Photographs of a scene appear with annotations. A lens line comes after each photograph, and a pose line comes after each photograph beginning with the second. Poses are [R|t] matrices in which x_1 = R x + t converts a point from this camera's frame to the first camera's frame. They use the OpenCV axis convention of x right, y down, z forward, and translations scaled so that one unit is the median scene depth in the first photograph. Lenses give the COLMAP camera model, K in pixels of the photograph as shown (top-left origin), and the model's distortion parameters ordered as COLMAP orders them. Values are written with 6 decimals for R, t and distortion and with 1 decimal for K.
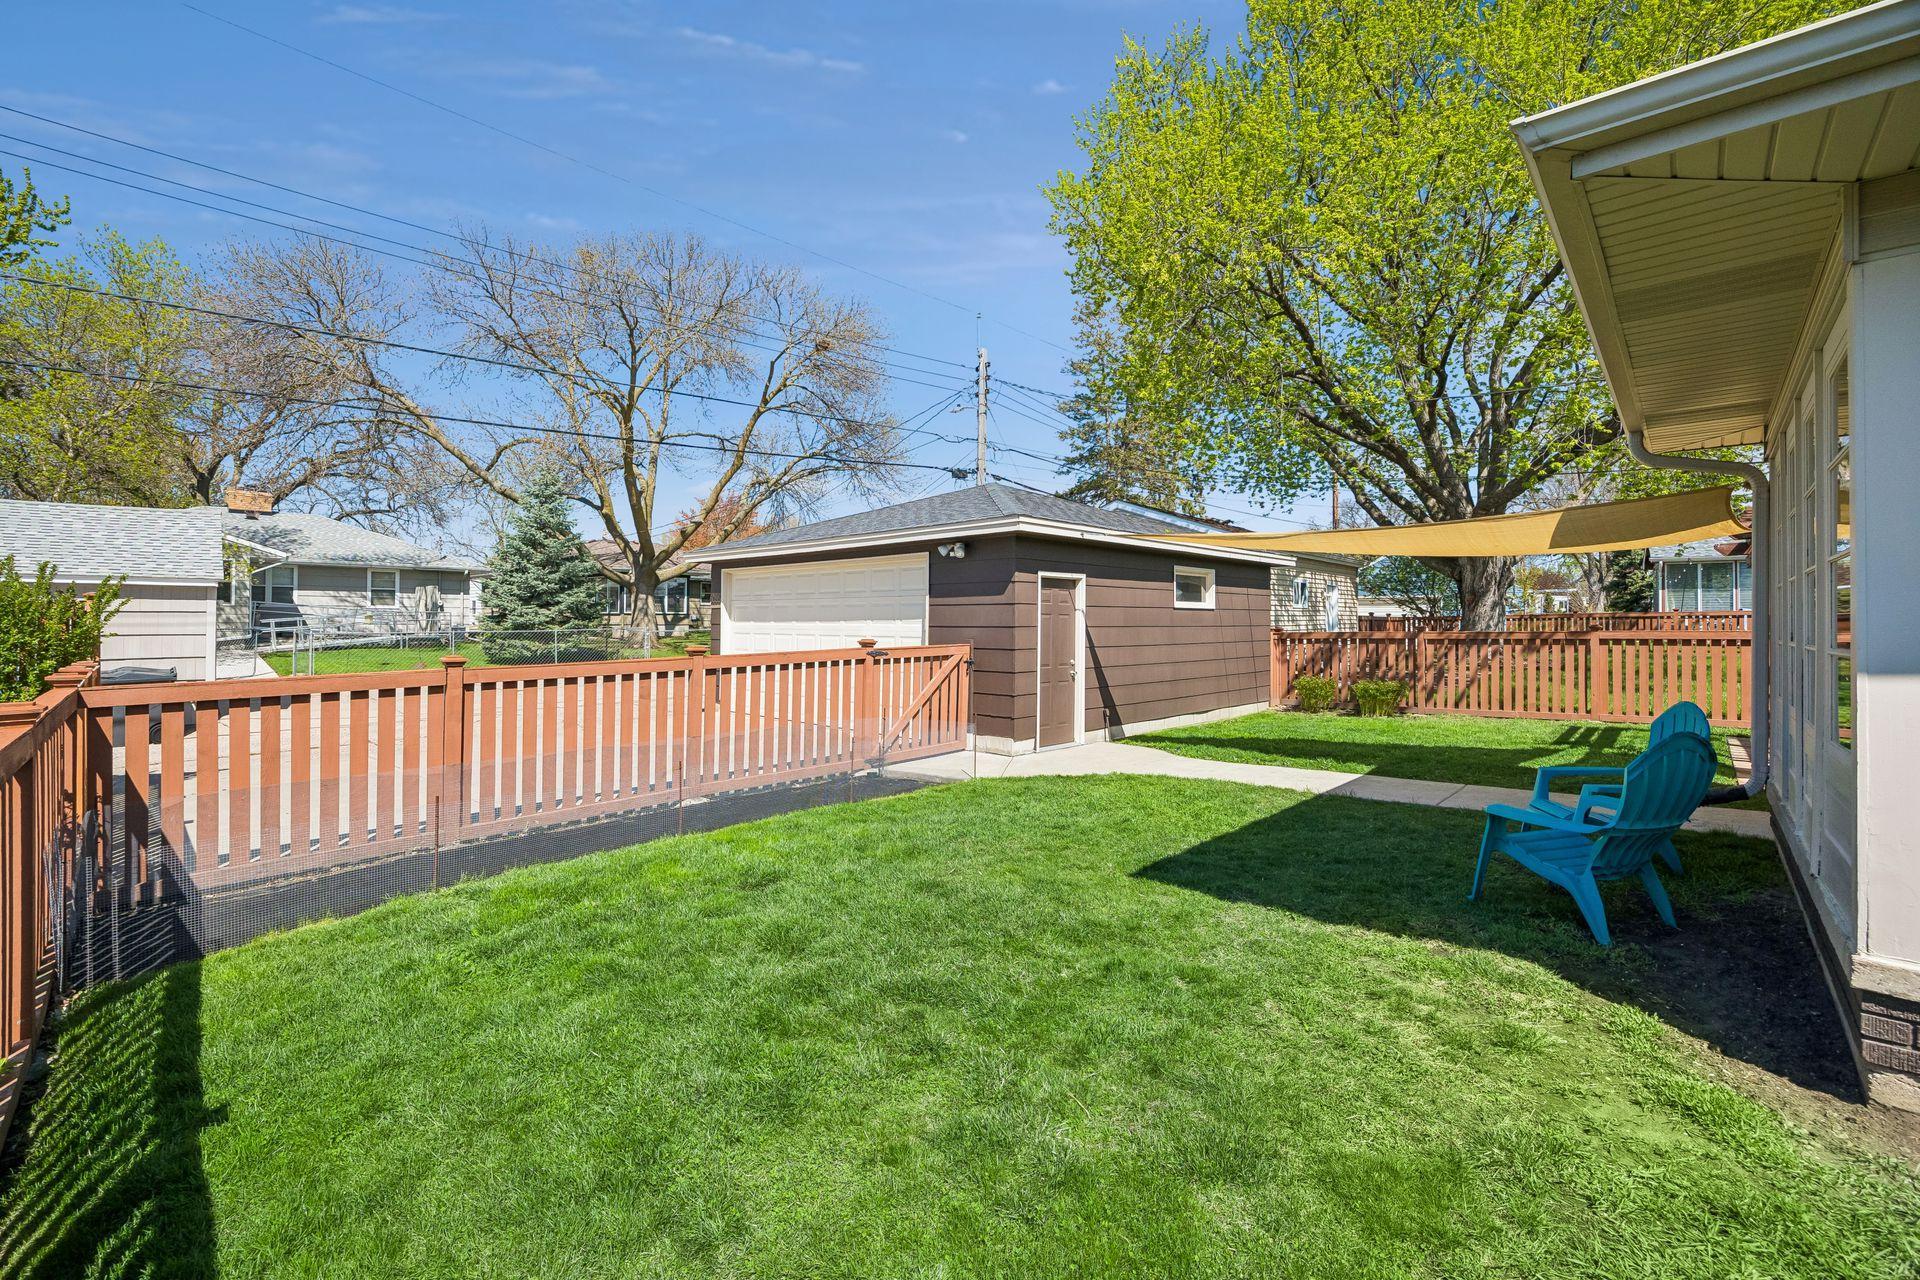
lens RADIAL K [[821.9, 0, 960.0], [0, 821.9, 640.0], [0, 0, 1]] dist [-0.012660, 0.000213]
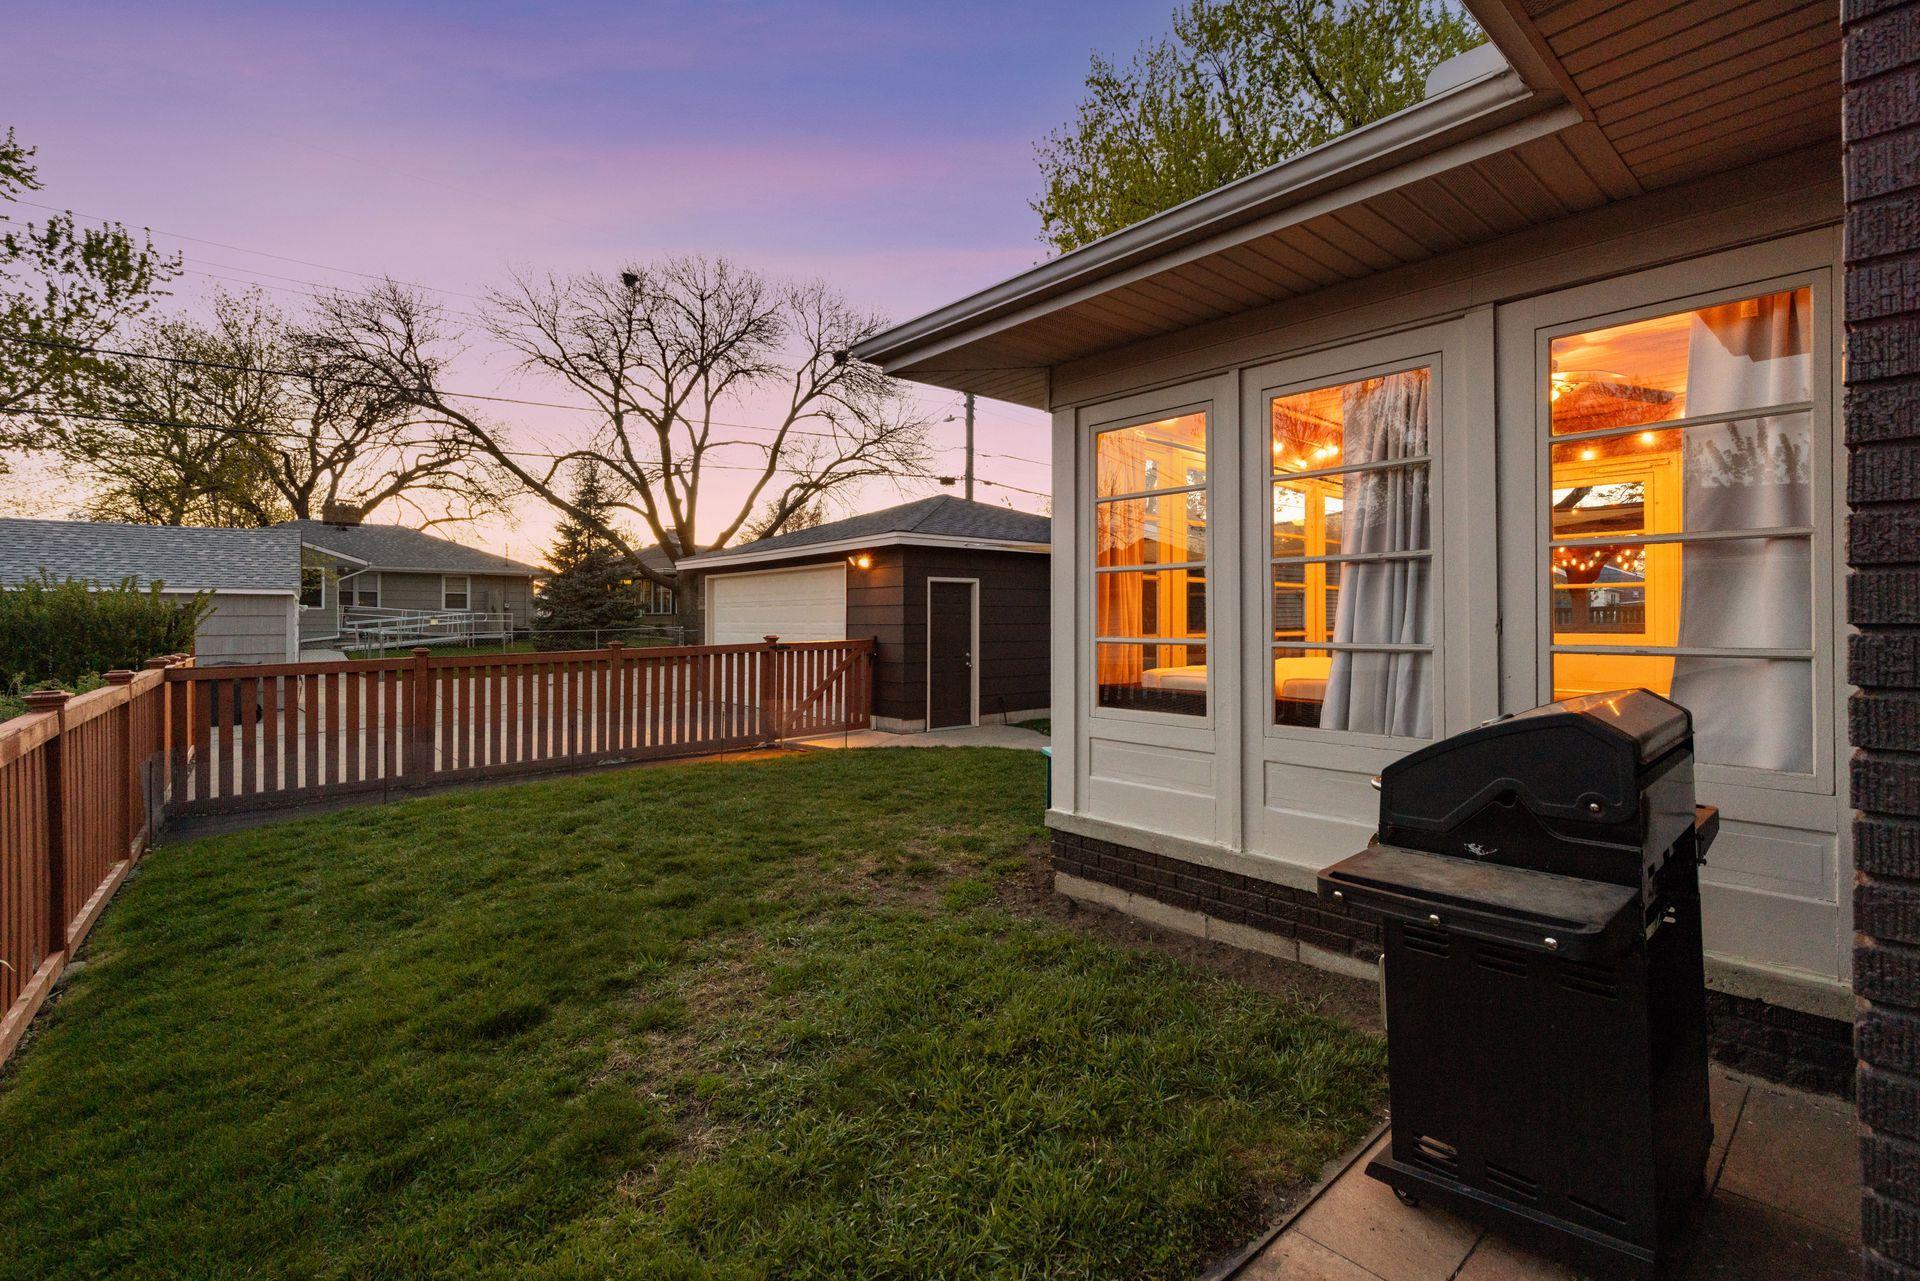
lens RADIAL K [[852.3, 0, 960.0], [0, 852.3, 640.5], [0, 0, 1]] dist [-0.001820, -0.000302]
pose [[0.995041, -0.004463, -0.099361, 0.136854], [0.004746, 0.999985, 0.002613, 0.002041], [0.099348, -0.003072, 0.995048, -0.110501]]
